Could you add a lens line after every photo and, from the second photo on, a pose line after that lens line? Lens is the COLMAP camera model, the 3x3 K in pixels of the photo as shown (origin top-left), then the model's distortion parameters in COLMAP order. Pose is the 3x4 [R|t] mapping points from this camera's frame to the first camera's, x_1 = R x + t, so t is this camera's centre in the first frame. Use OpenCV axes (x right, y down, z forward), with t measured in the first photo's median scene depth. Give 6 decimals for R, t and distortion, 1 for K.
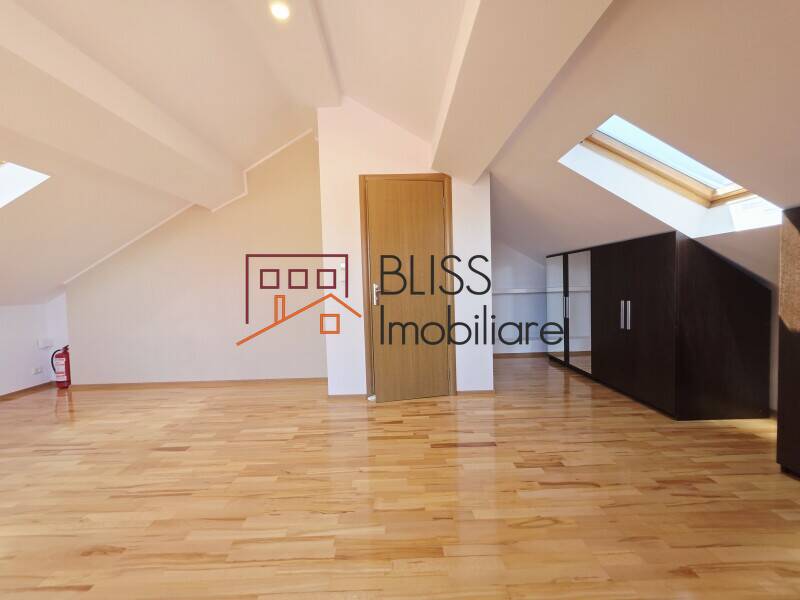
lens RADIAL K [[319.7, 0, 400.0], [0, 319.7, 300.0], [0, 0, 1]] dist [-0.000036, 0.000059]
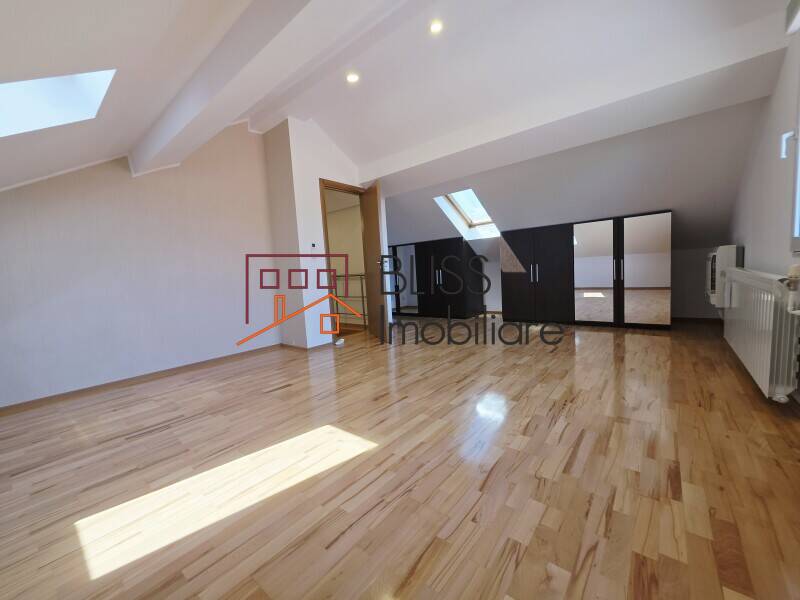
lens RADIAL K [[319.7, 0, 400.0], [0, 319.7, 300.0], [0, 0, 1]] dist [-0.000036, 0.000059]
pose [[0.640897, -0.079385, 0.763511, -1.158700], [0.076709, 0.996283, 0.039196, 0.106881], [-0.763785, 0.033447, 0.644604, -0.119731]]
